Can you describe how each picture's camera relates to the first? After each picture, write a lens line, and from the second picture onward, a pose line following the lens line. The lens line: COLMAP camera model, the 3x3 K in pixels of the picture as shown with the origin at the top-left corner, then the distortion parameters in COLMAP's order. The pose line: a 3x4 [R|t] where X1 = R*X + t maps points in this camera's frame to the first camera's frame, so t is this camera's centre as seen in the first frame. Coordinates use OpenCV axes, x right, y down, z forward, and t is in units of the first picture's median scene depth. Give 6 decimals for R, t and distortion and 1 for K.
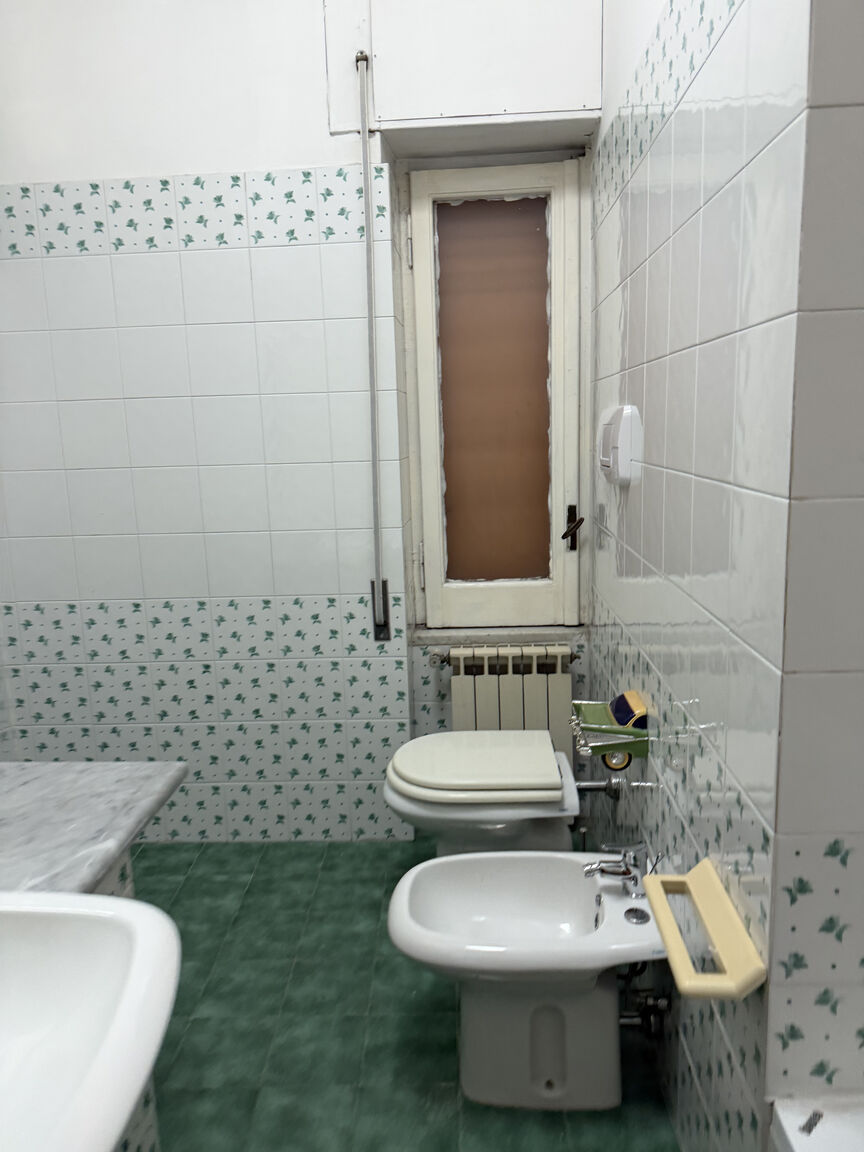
lens RADIAL K [[802.6, 0, 437.7], [0, 802.6, 571.7], [0, 0, 1]] dist [0.008346, -0.029094]
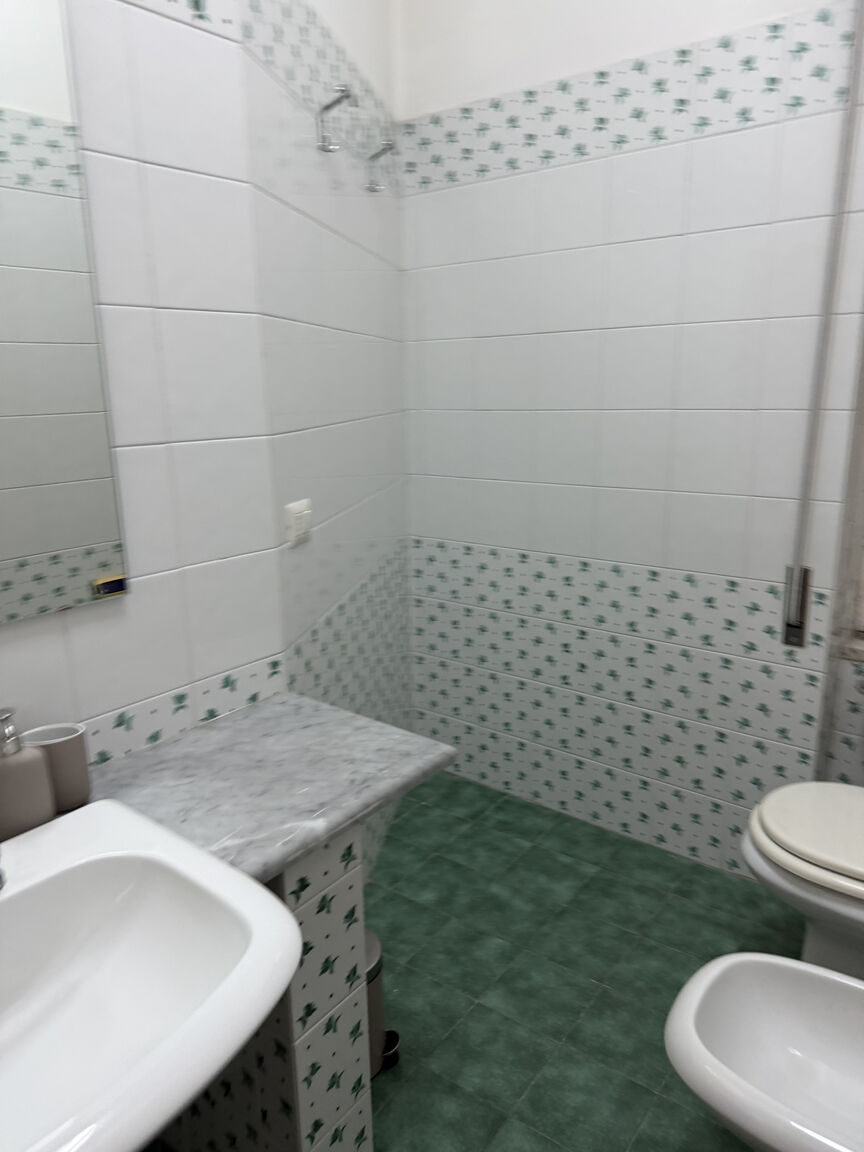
lens RADIAL K [[802.6, 0, 424.3], [0, 802.6, 580.1], [0, 0, 1]] dist [0.008346, -0.029094]
pose [[0.800523, 0.161170, -0.577223, 0.083696], [-0.113387, 0.986496, 0.118194, -0.027888], [0.588477, -0.029167, 0.807987, 0.163455]]
